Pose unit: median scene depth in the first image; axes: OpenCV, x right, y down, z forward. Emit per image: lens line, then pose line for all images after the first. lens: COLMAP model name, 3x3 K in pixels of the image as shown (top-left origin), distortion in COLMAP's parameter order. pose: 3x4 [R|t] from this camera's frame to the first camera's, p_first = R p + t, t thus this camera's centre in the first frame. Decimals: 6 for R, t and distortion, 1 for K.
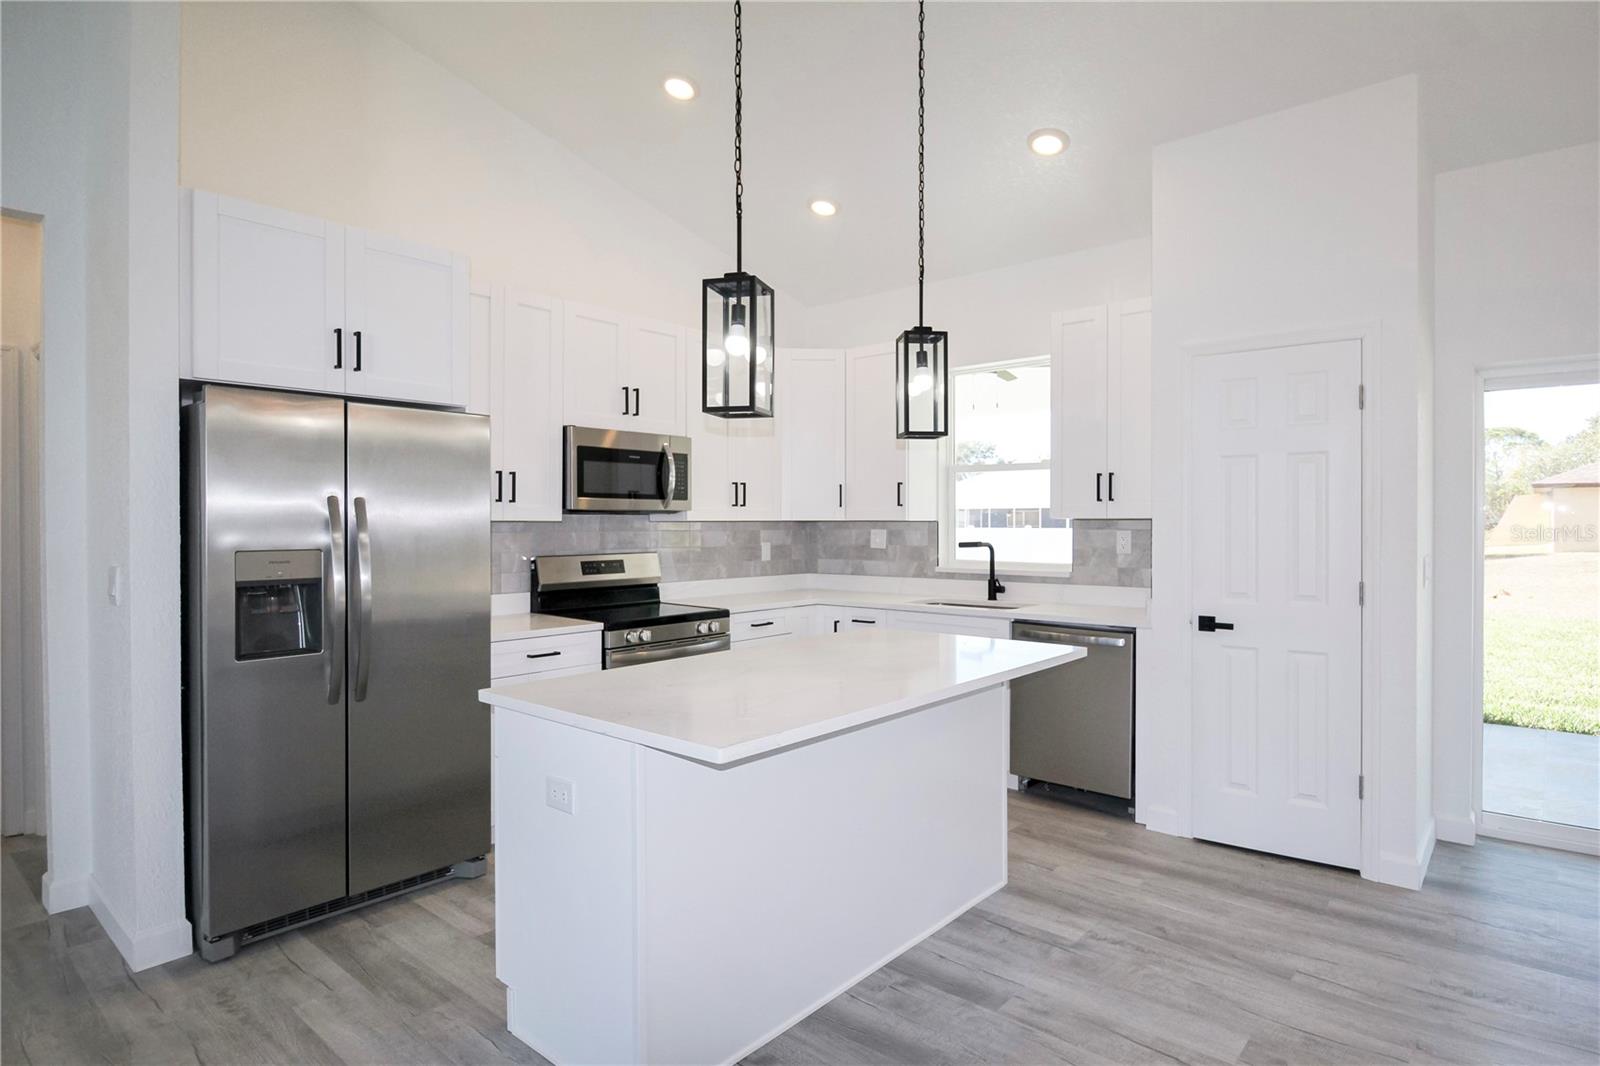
lens RADIAL K [[854.7, 0, 828.0], [0, 854.7, 526.6], [0, 0, 1]] dist [-0.002779, -0.001557]
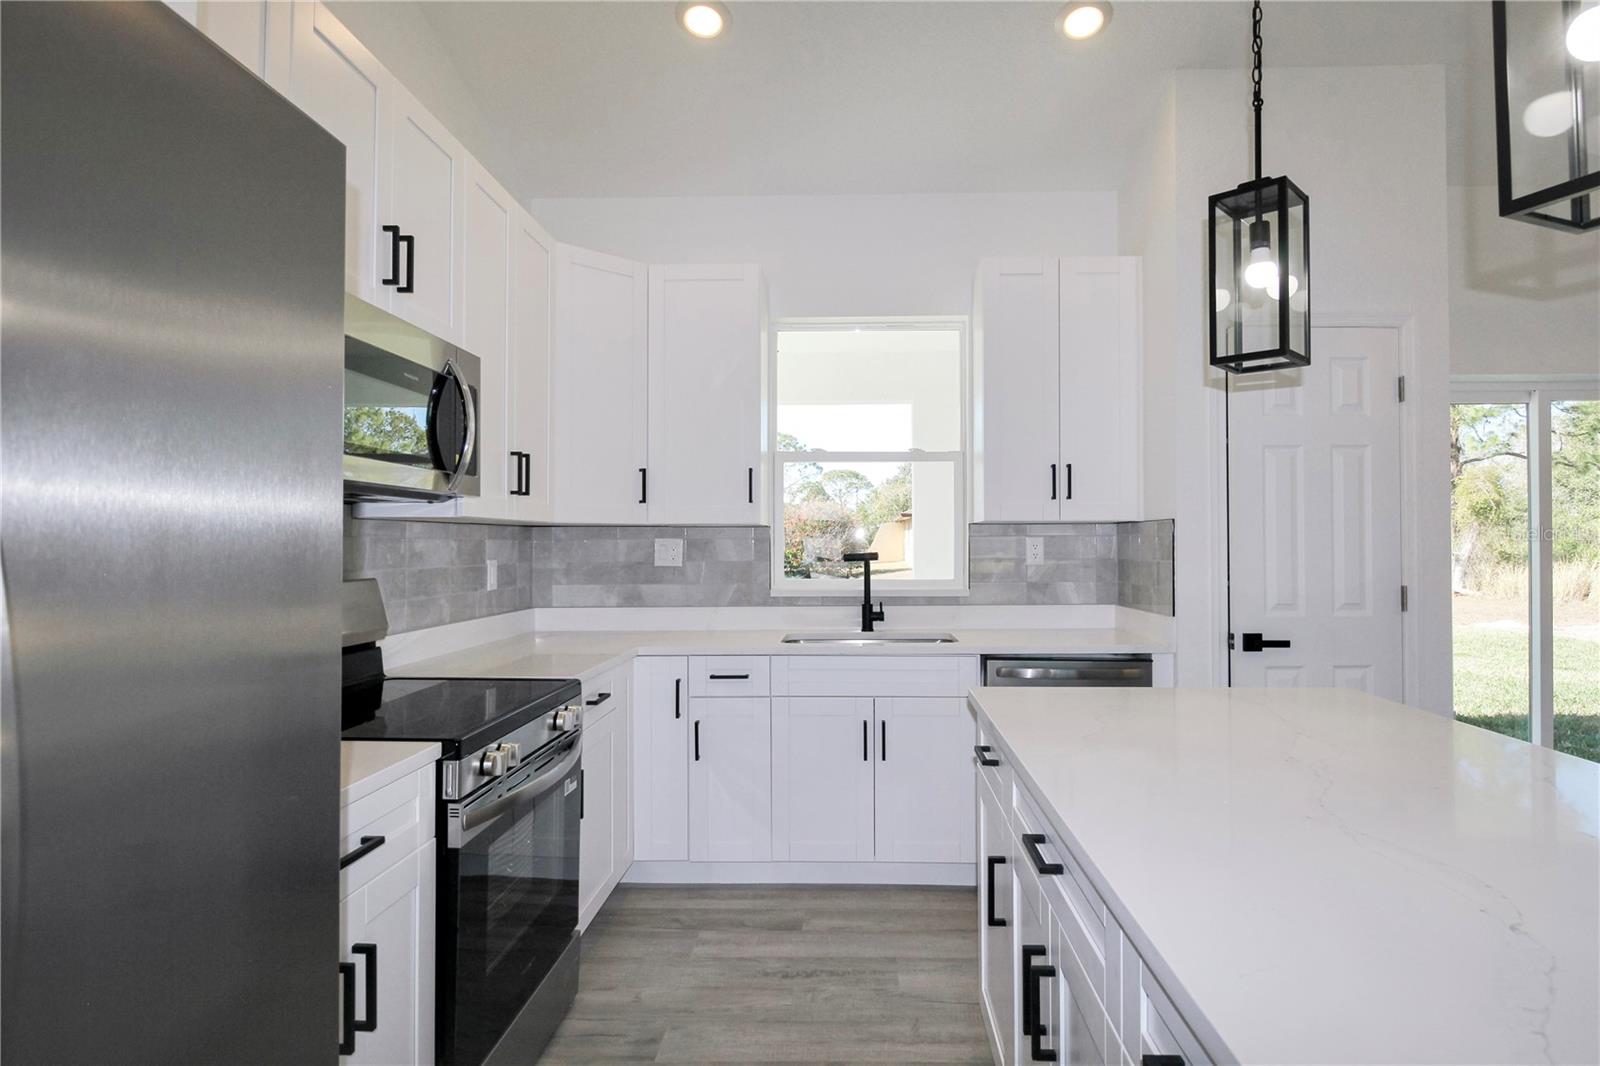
lens RADIAL K [[854.7, 0, 828.0], [0, 854.7, 526.6], [0, 0, 1]] dist [-0.002779, -0.001557]
pose [[0.788132, 0.011307, 0.615402, -0.325861], [0.005993, 0.999643, -0.026042, 0.014888], [-0.615477, 0.024212, 0.787783, 0.472006]]
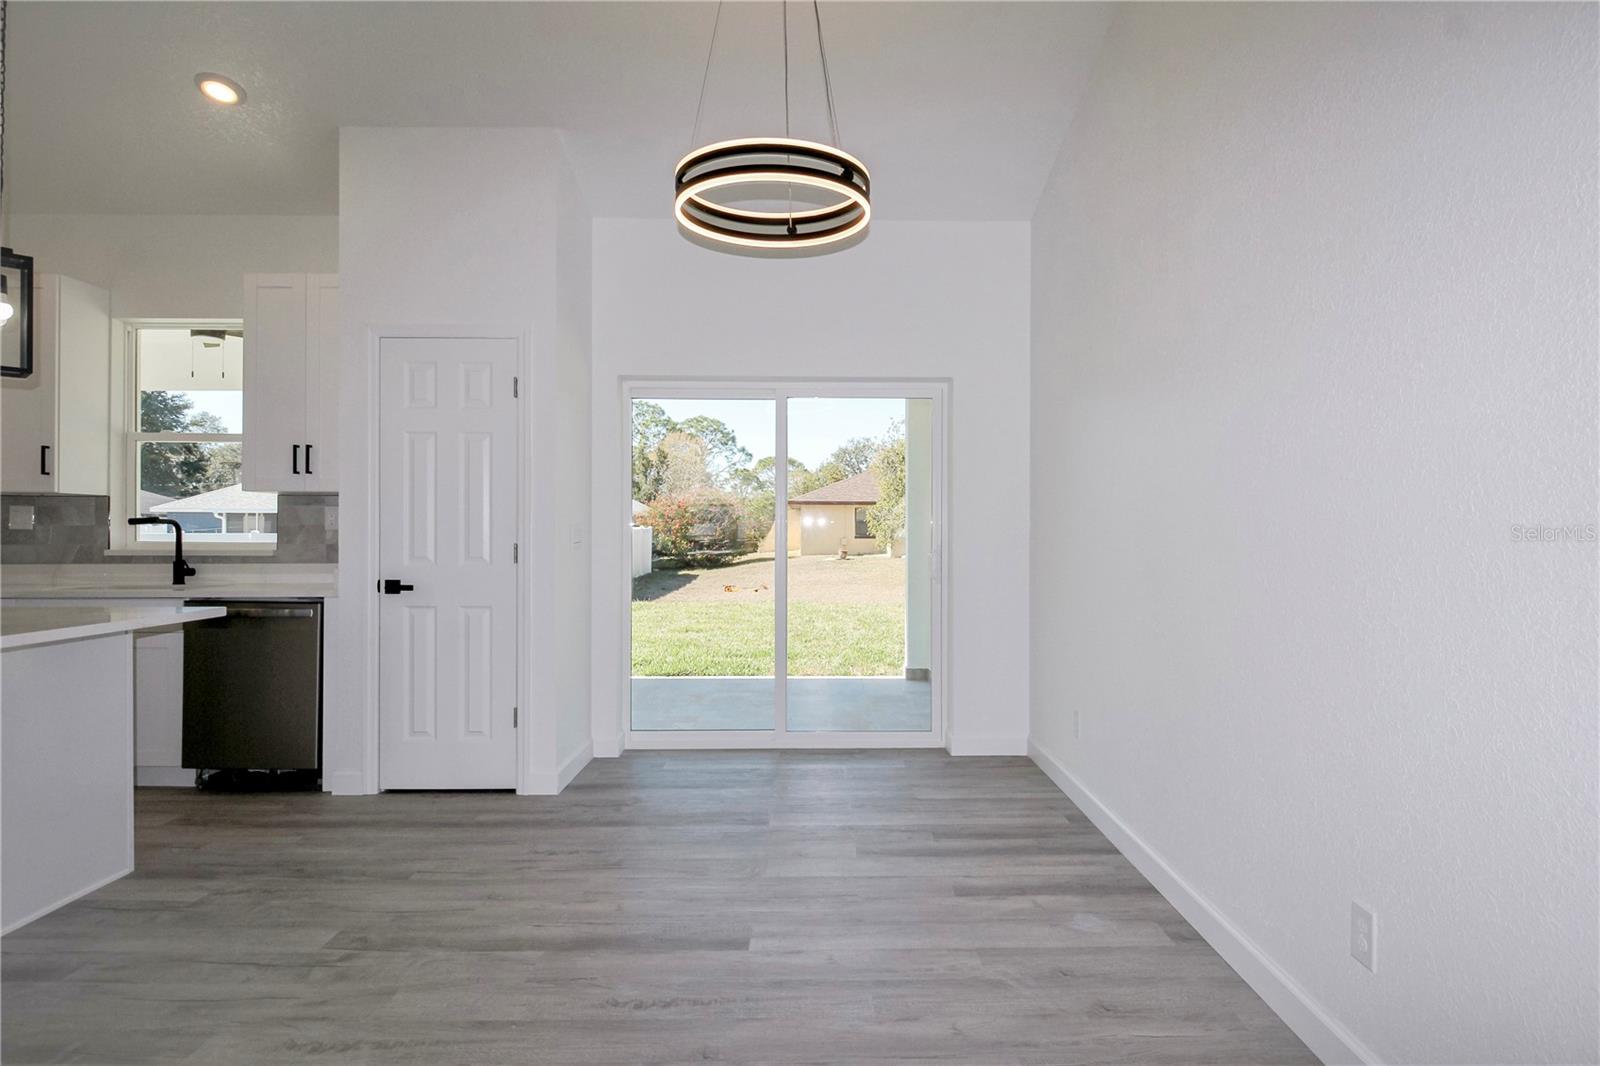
lens RADIAL K [[896.0, 0, 801.8], [0, 896.0, 527.1], [0, 0, 1]] dist [0.048556, -0.029365]
pose [[0.773491, 0.007794, 0.633760, 0.101422], [0.001342, 0.999902, -0.013934, 0.044482], [-0.633806, 0.011628, 0.773404, -0.162617]]
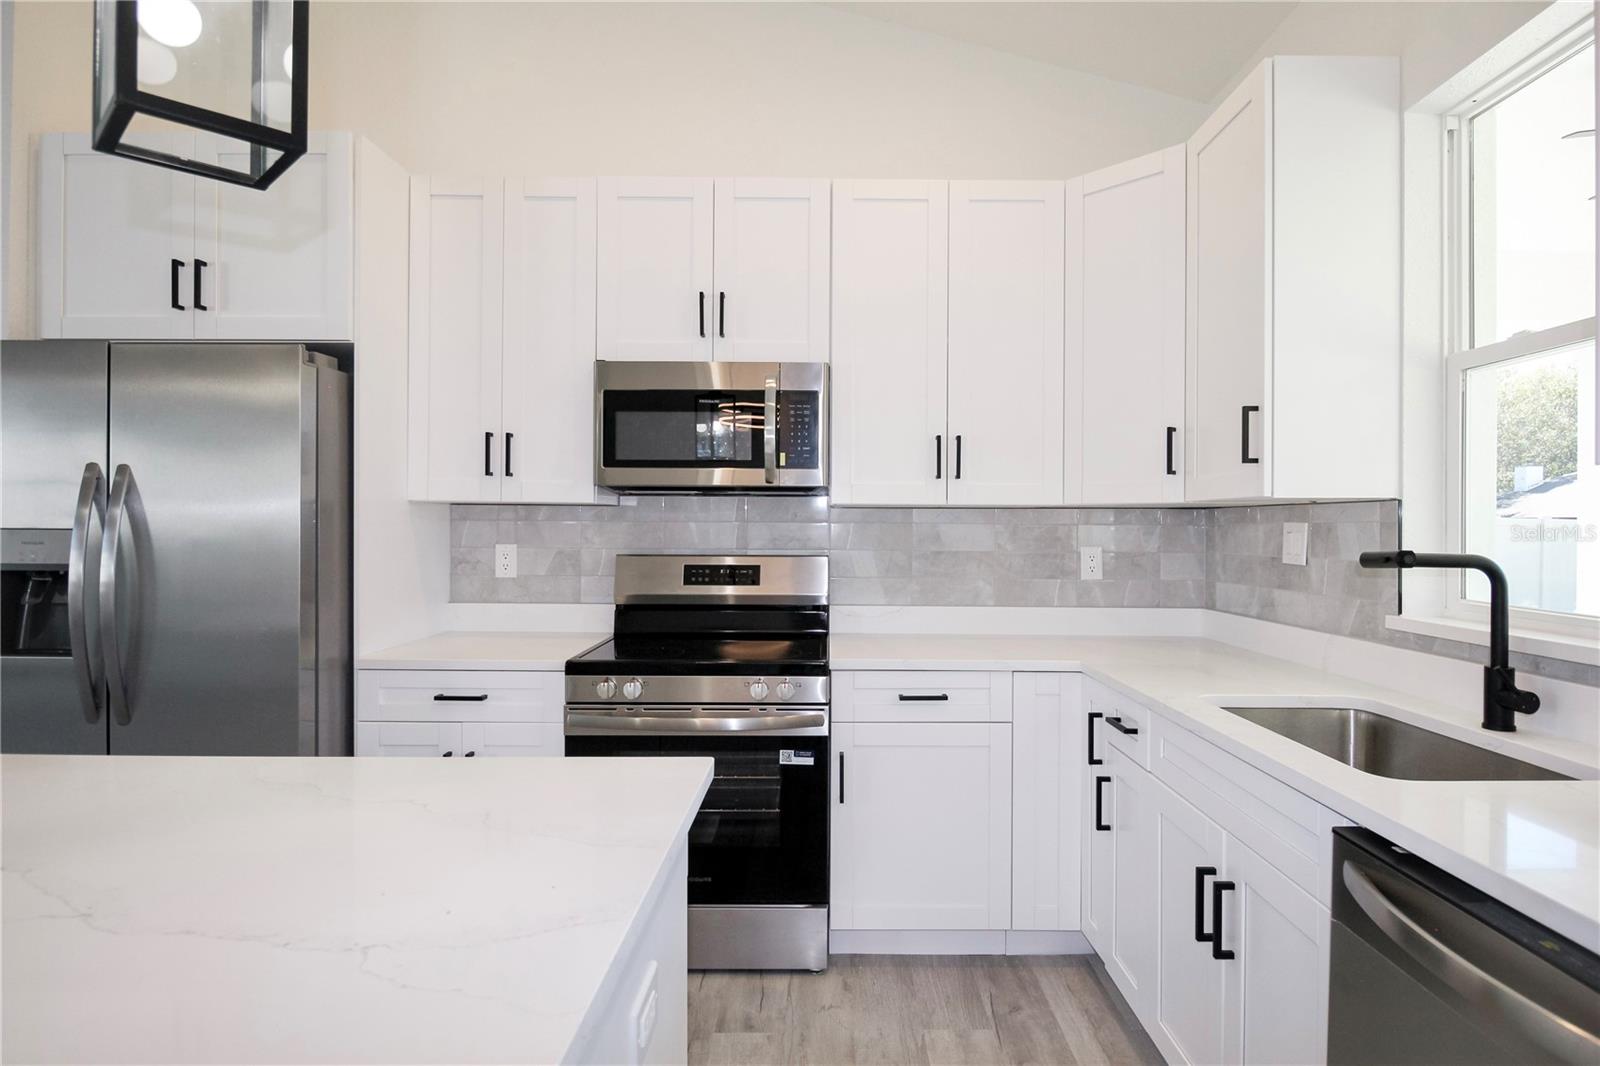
lens RADIAL K [[854.7, 0, 828.0], [0, 854.7, 526.6], [0, 0, 1]] dist [-0.002779, -0.001557]
pose [[0.646241, 0.003906, -0.763124, 0.303331], [-0.011468, 0.999924, -0.004593, 0.012410], [0.763047, 0.011720, 0.646236, 0.643941]]
